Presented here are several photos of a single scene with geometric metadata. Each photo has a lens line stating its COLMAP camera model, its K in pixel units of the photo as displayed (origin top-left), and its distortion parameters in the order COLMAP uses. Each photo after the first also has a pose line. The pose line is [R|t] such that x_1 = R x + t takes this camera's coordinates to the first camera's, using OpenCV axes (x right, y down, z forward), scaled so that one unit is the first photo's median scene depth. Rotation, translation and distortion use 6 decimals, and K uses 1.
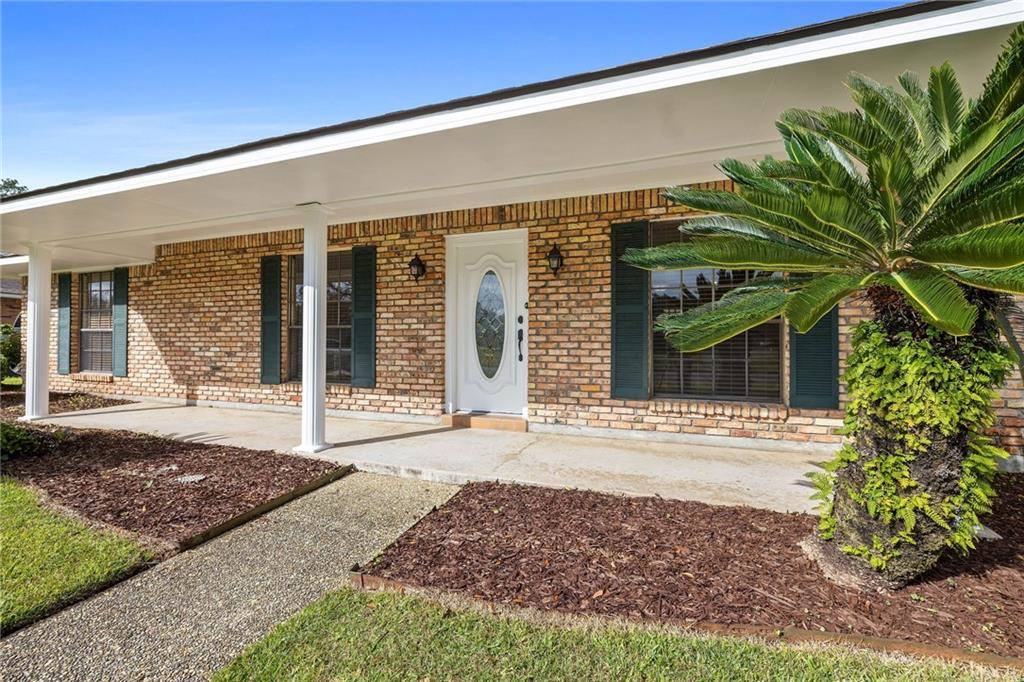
lens RADIAL K [[427.6, 0, 513.9], [0, 427.6, 339.0], [0, 0, 1]] dist [0.001034, -0.000577]
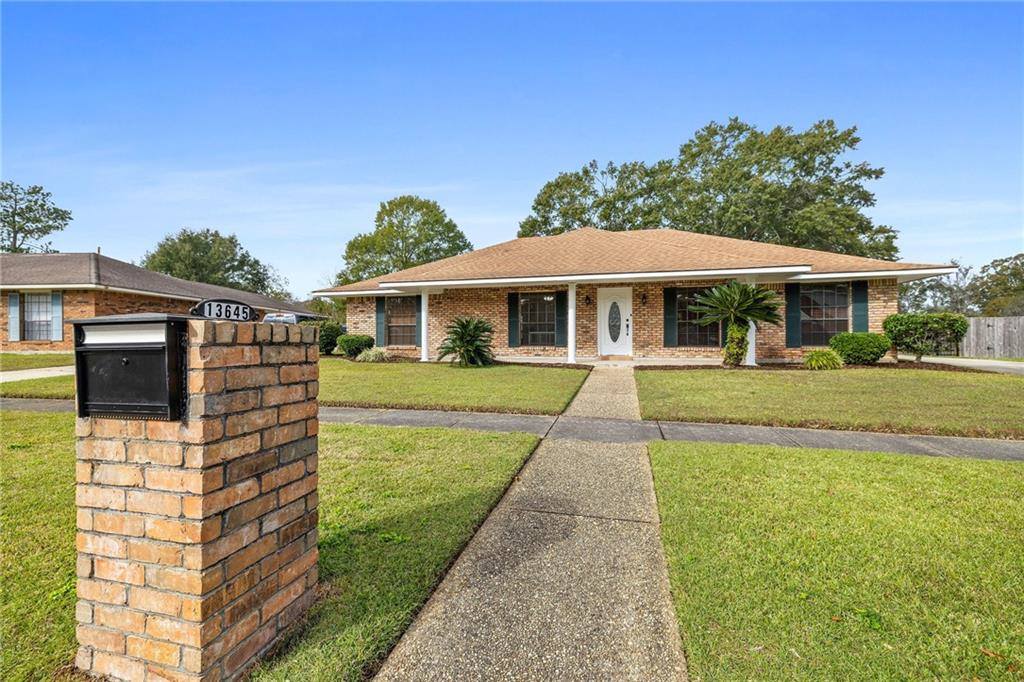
lens RADIAL K [[427.6, 0, 511.1], [0, 427.6, 339.1], [0, 0, 1]] dist [0.001034, -0.000577]
pose [[0.997901, -0.006744, 0.064407, -0.858484], [0.005602, 0.999824, 0.017892, 0.021997], [-0.064517, -0.017493, 0.997763, -1.585570]]
